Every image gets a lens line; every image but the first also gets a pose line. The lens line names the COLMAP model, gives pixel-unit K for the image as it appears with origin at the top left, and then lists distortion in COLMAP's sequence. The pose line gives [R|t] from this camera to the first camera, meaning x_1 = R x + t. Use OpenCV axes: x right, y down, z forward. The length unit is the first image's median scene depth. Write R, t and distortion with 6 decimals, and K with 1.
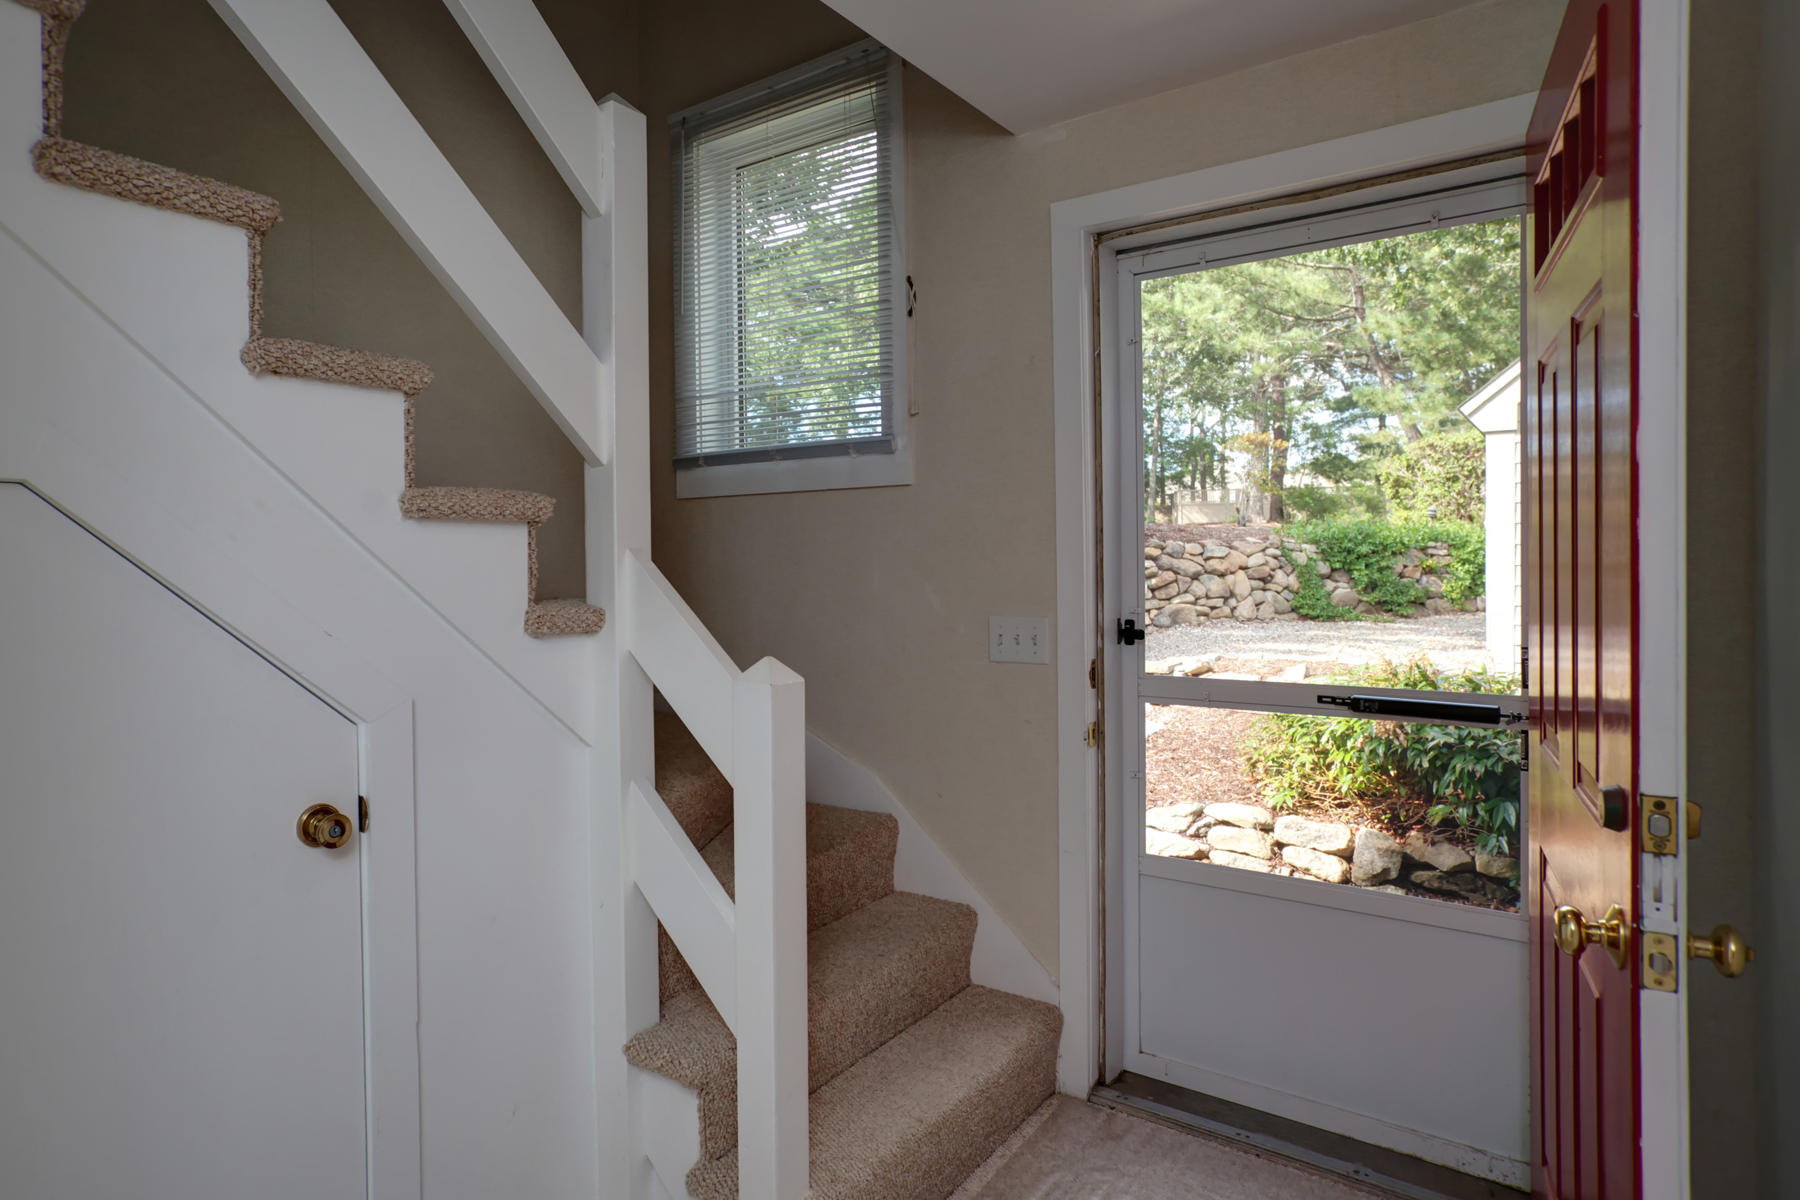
lens RADIAL K [[990.6, 0, 888.2], [0, 990.6, 592.4], [0, 0, 1]] dist [-0.022931, 0.010597]
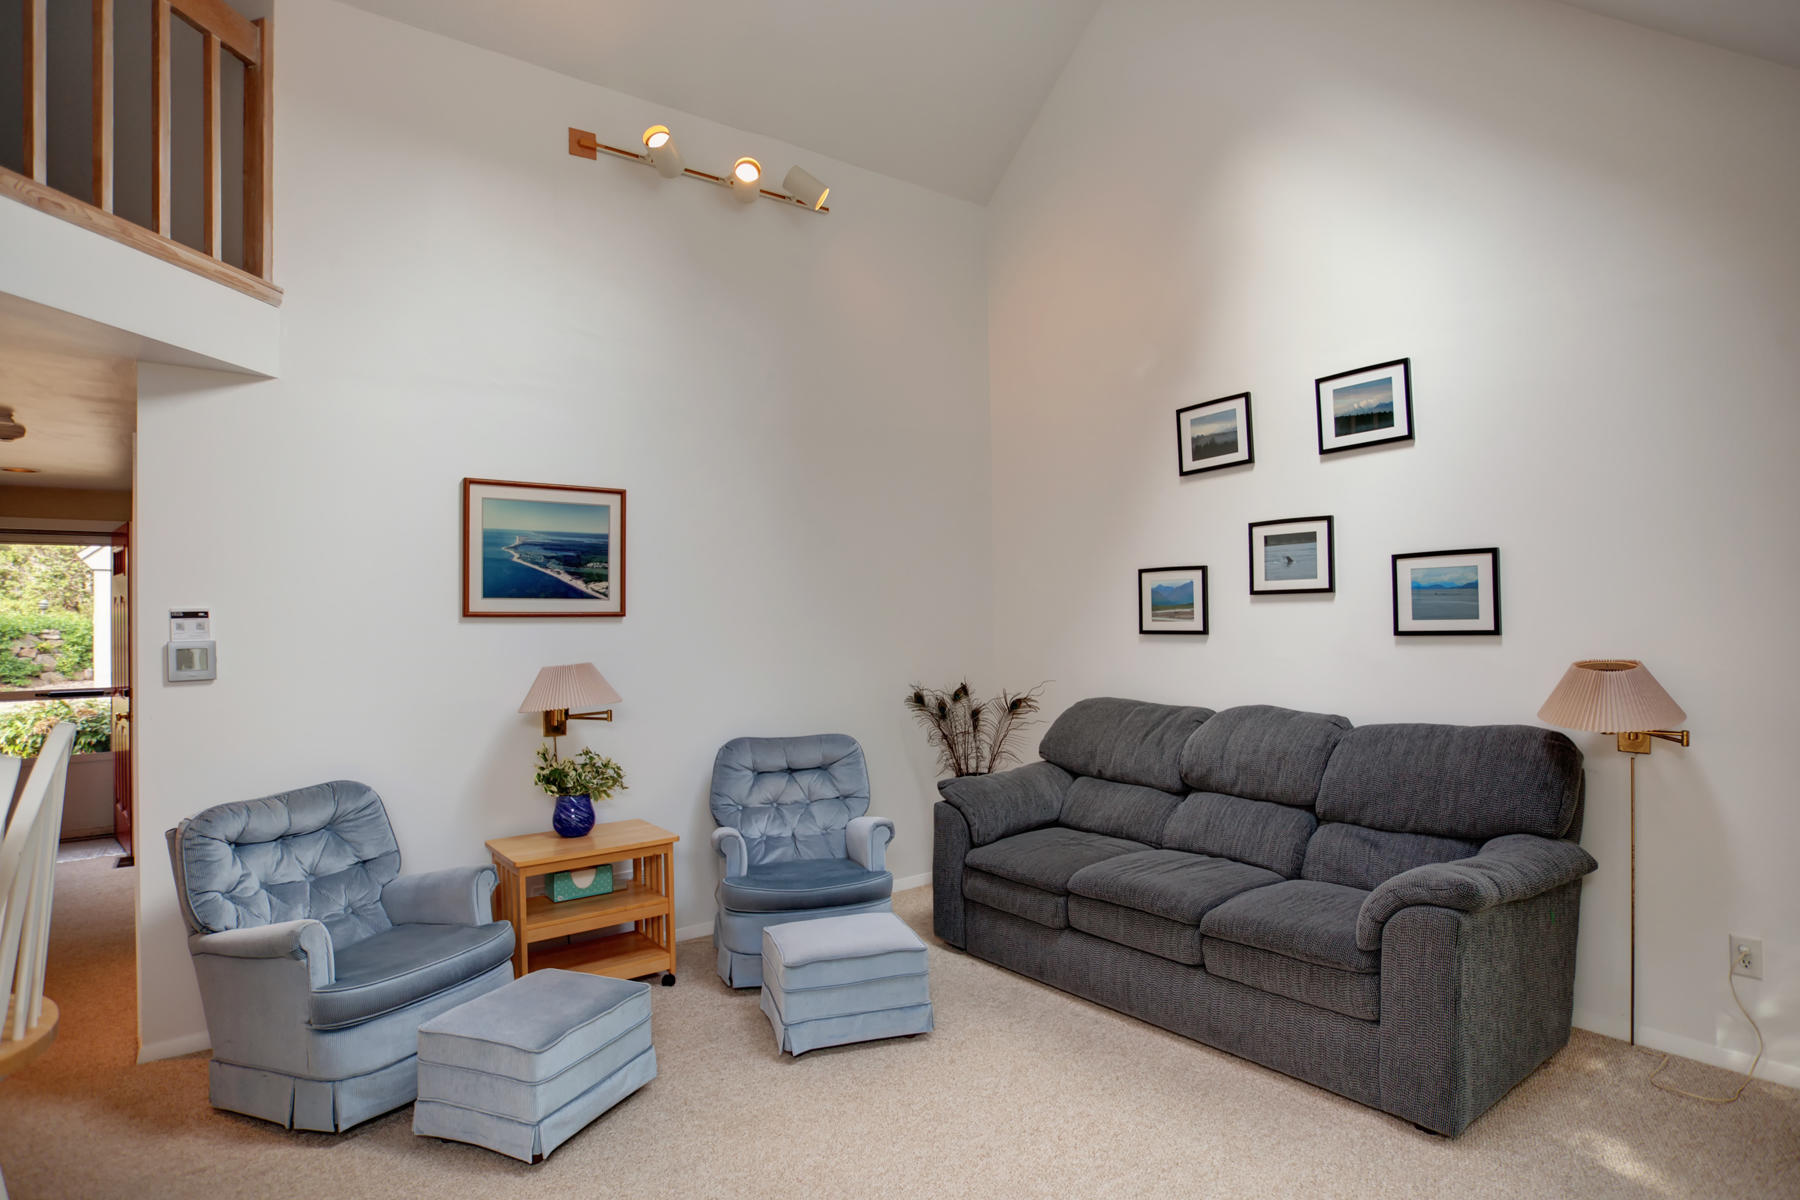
lens RADIAL K [[990.6, 0, 950.9], [0, 990.6, 615.2], [0, 0, 1]] dist [-0.022931, 0.010597]
pose [[0.297525, 0.012478, 0.954633, -0.347777], [0.037335, 0.998998, -0.024693, 0.008078], [-0.953984, 0.042988, 0.296761, -0.562402]]
